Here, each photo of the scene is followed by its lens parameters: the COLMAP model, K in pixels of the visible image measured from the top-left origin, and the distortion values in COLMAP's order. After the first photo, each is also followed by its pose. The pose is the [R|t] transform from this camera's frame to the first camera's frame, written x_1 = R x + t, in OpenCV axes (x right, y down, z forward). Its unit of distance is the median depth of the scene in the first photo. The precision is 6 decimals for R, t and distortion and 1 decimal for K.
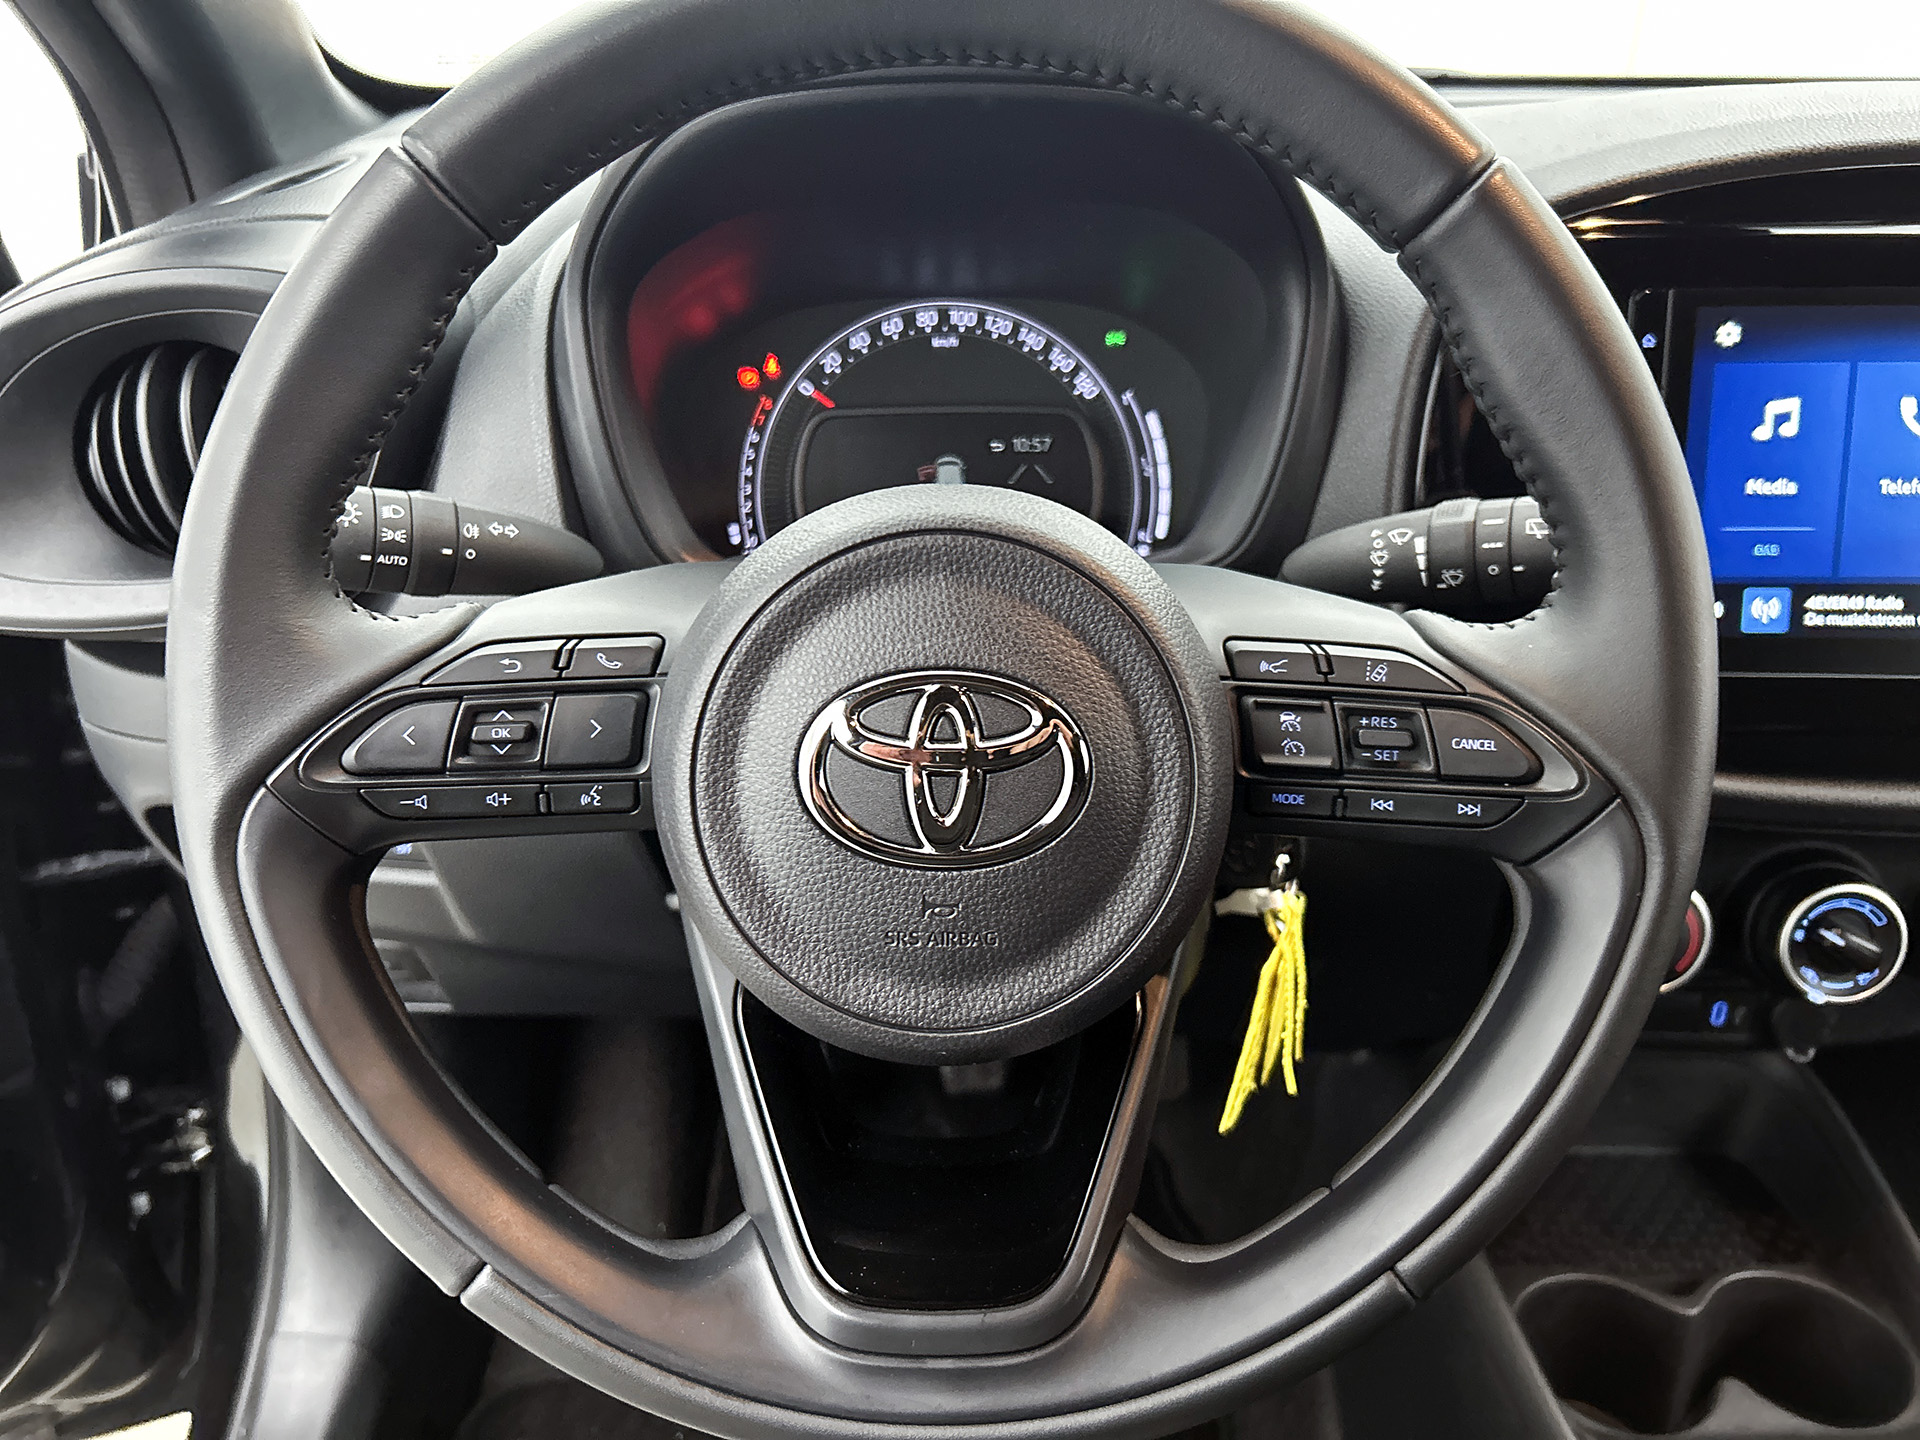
lens RADIAL K [[1450.2, 0, 954.5], [0, 1450.2, 714.6], [0, 0, 1]] dist [0.014059, -0.007167]
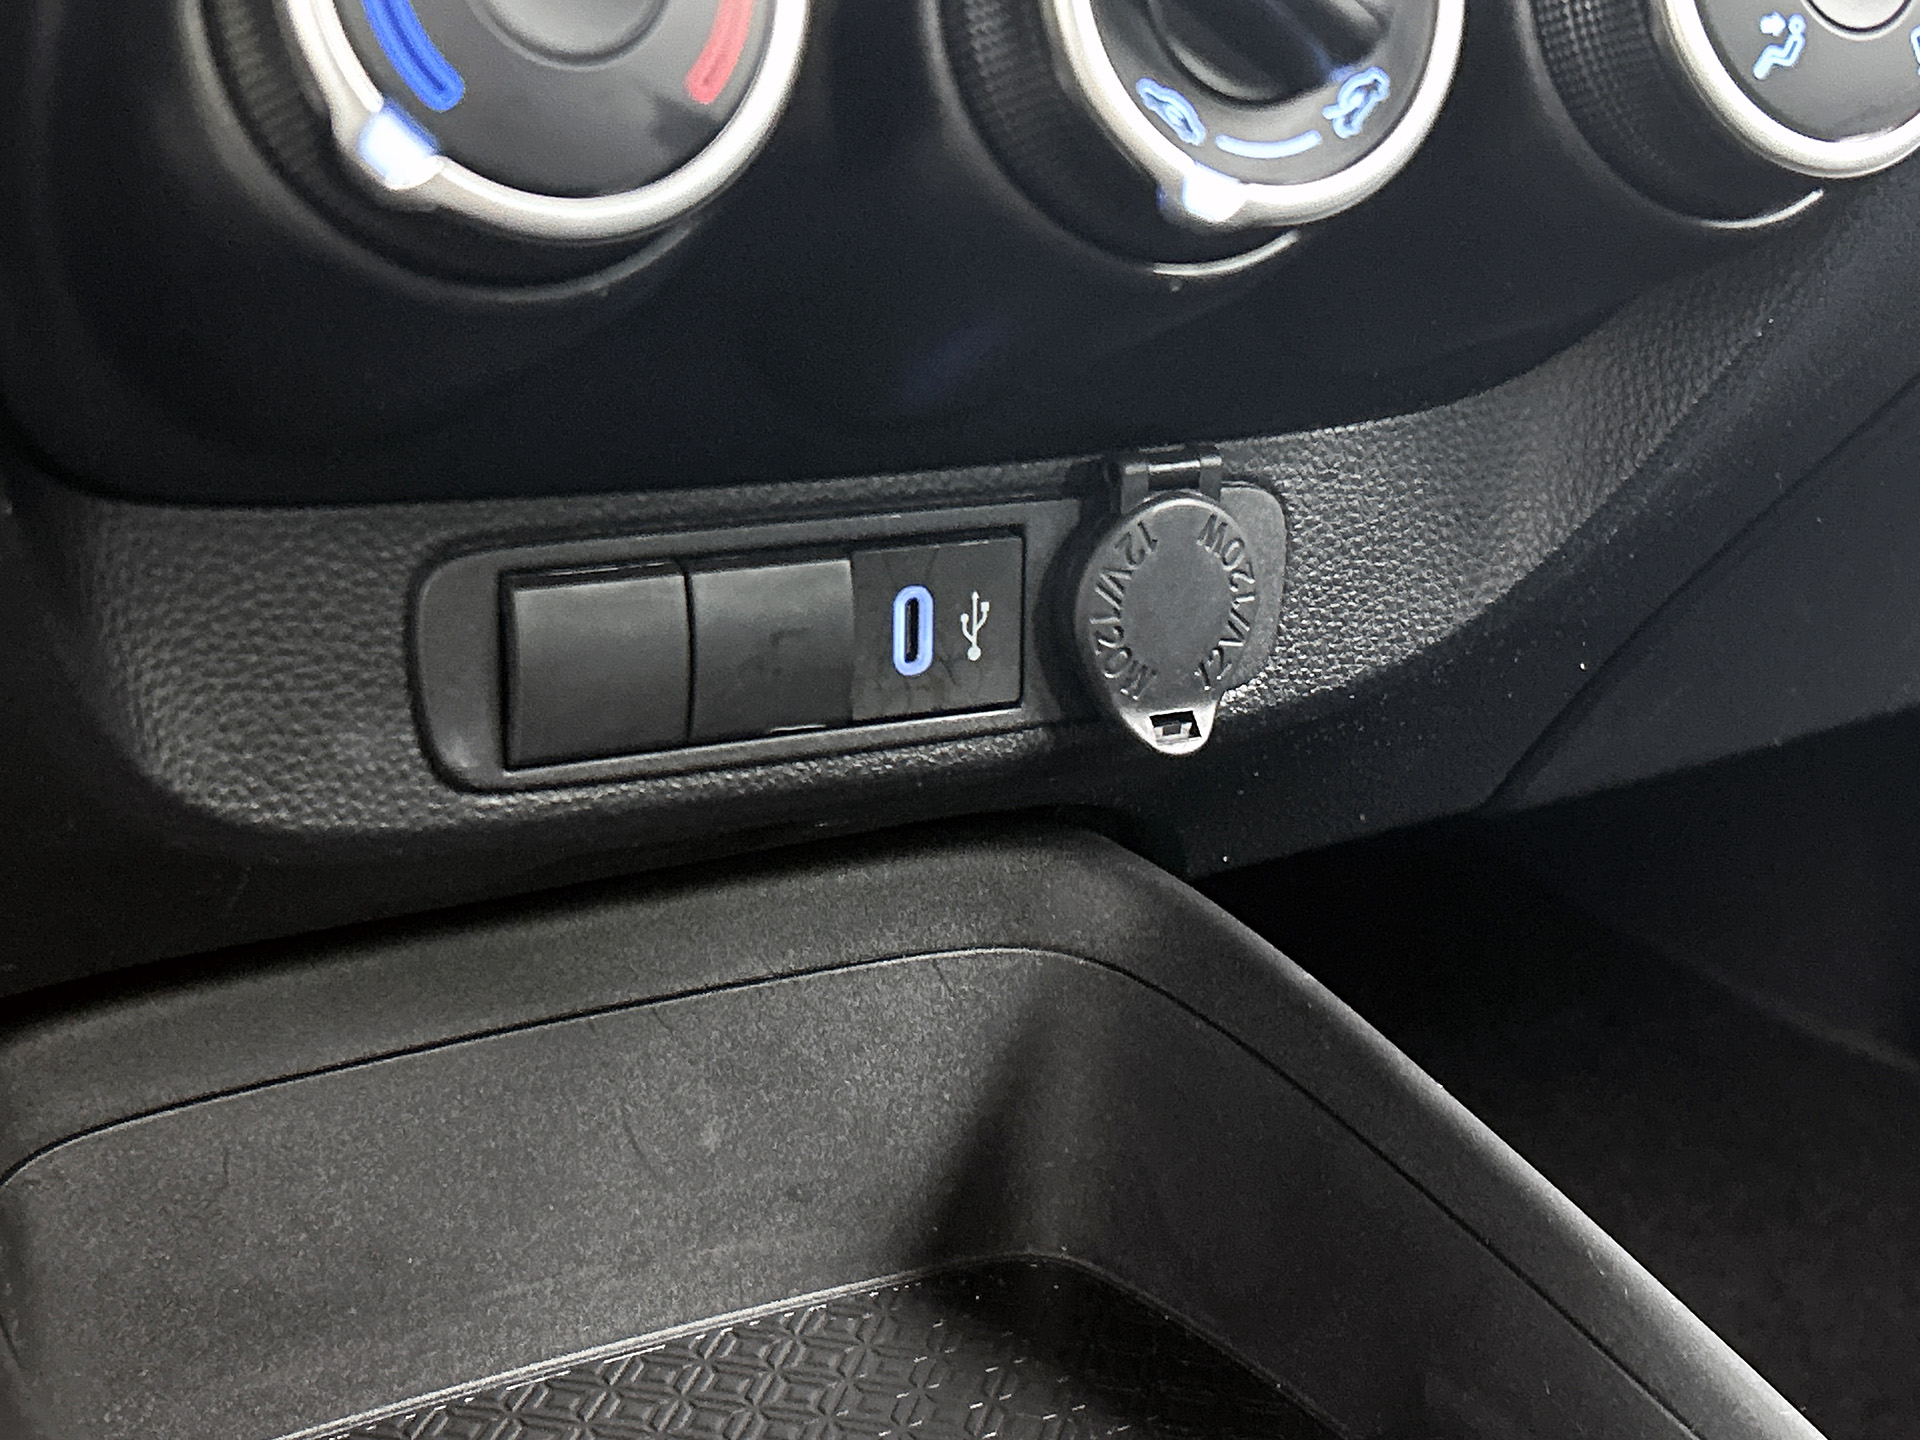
lens RADIAL K [[3079.7, 0, 960.0], [0, 3079.7, 720.0], [0, 0, 1]] dist [0.173334, -0.699886]
pose [[0.860425, -0.130083, 0.492694, 0.308422], [0.182086, 0.981520, -0.058844, 0.338499], [-0.475935, 0.140343, 0.868211, 0.628618]]
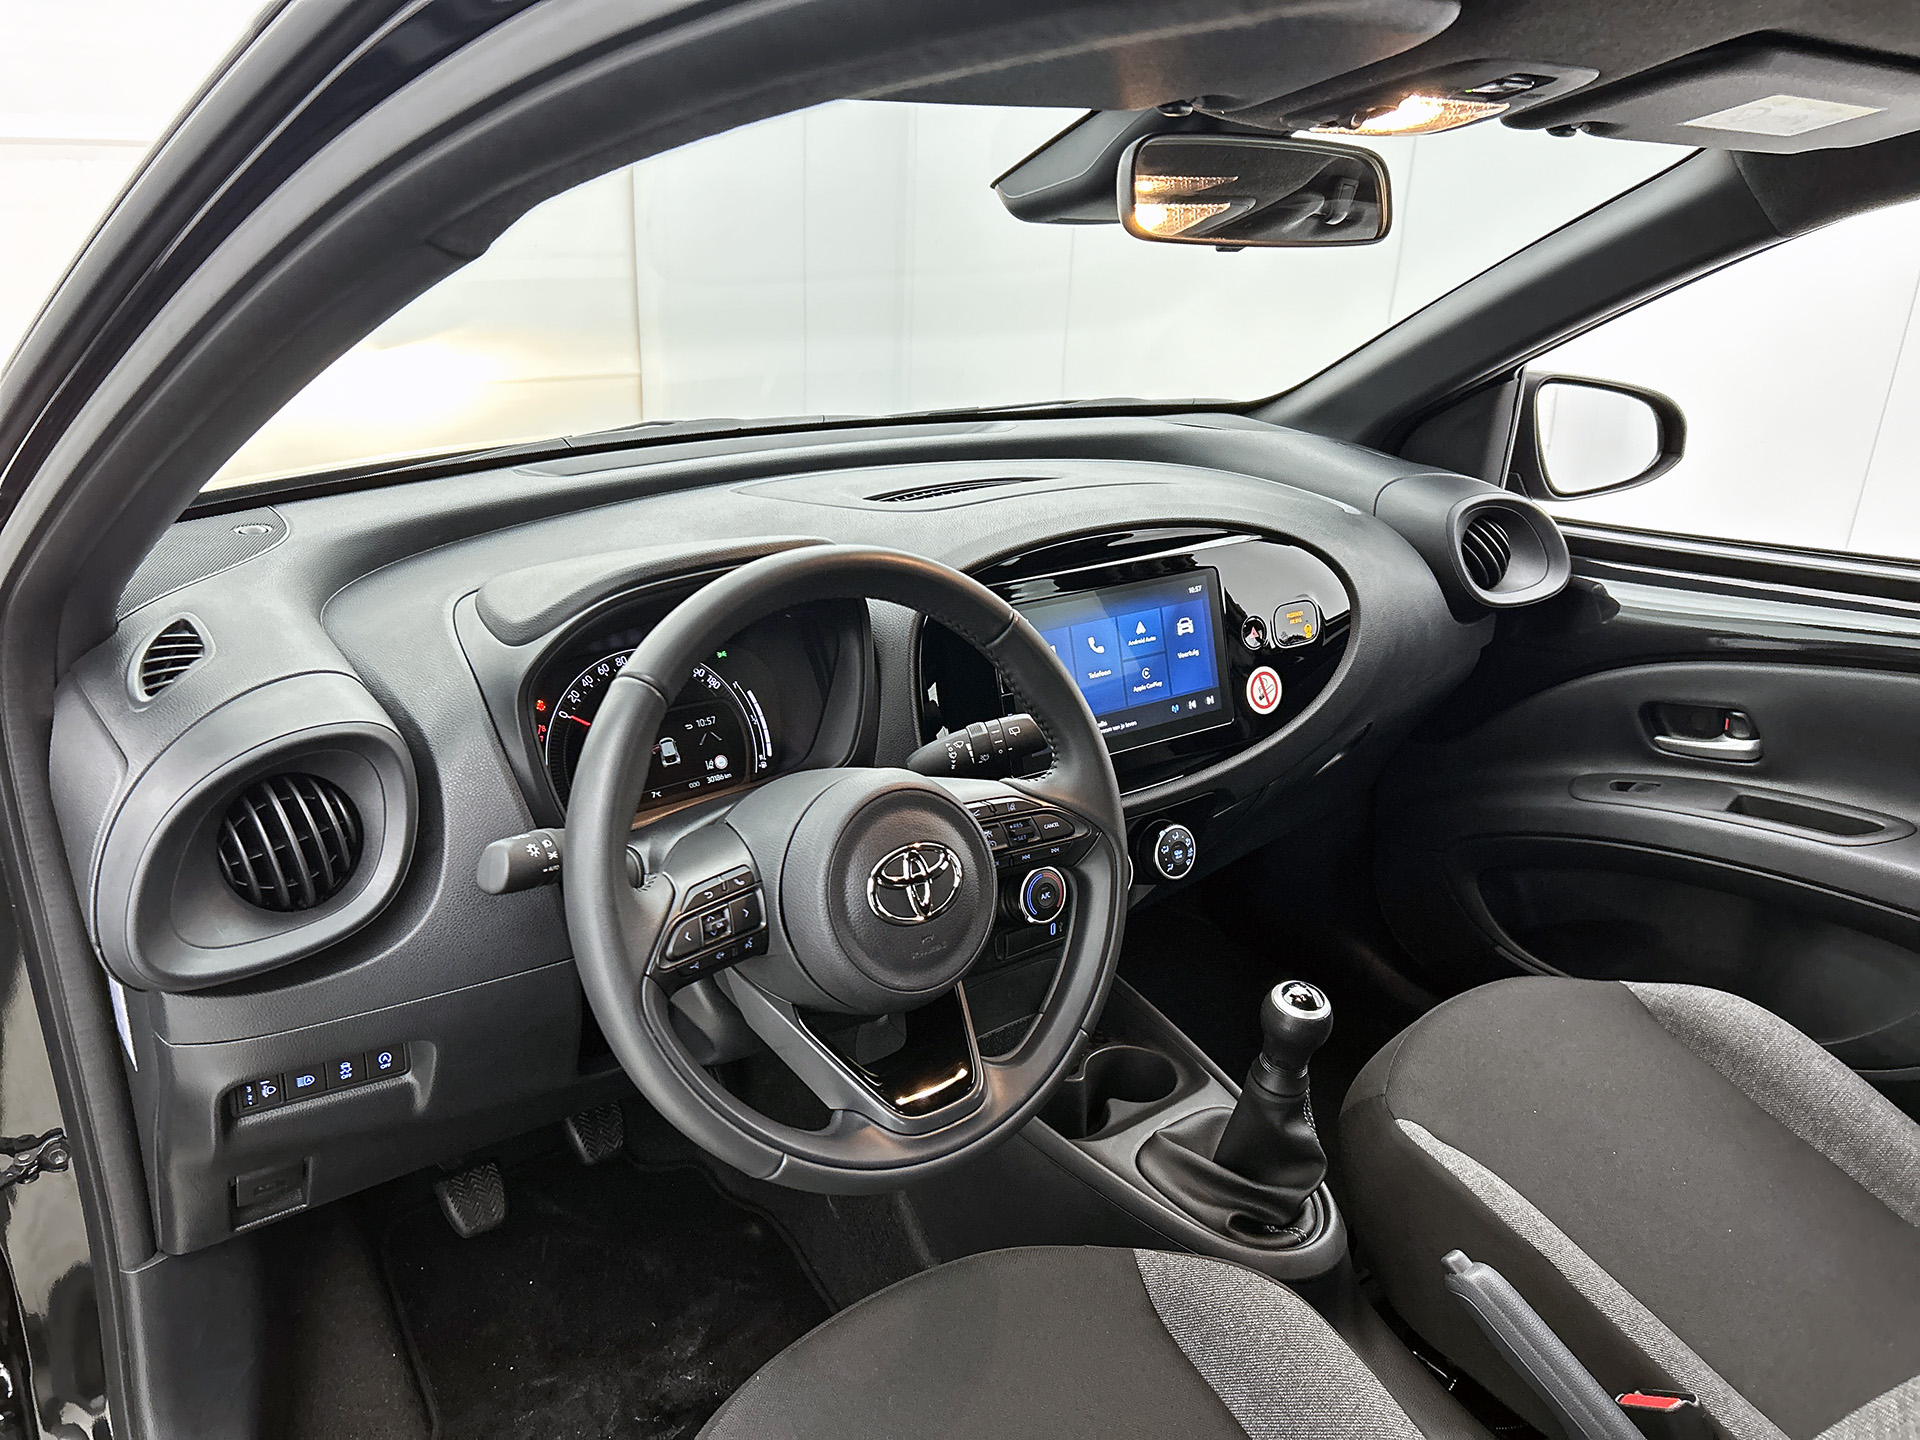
lens RADIAL K [[1466.9, 0, 966.2], [0, 1466.9, 721.6], [0, 0, 1]] dist [0.106384, -0.112149]
pose [[0.783248, -0.197513, 0.589501, -0.895758], [0.234904, 0.971924, 0.013535, -0.161641], [-0.575623, 0.127875, 0.807655, -0.752602]]
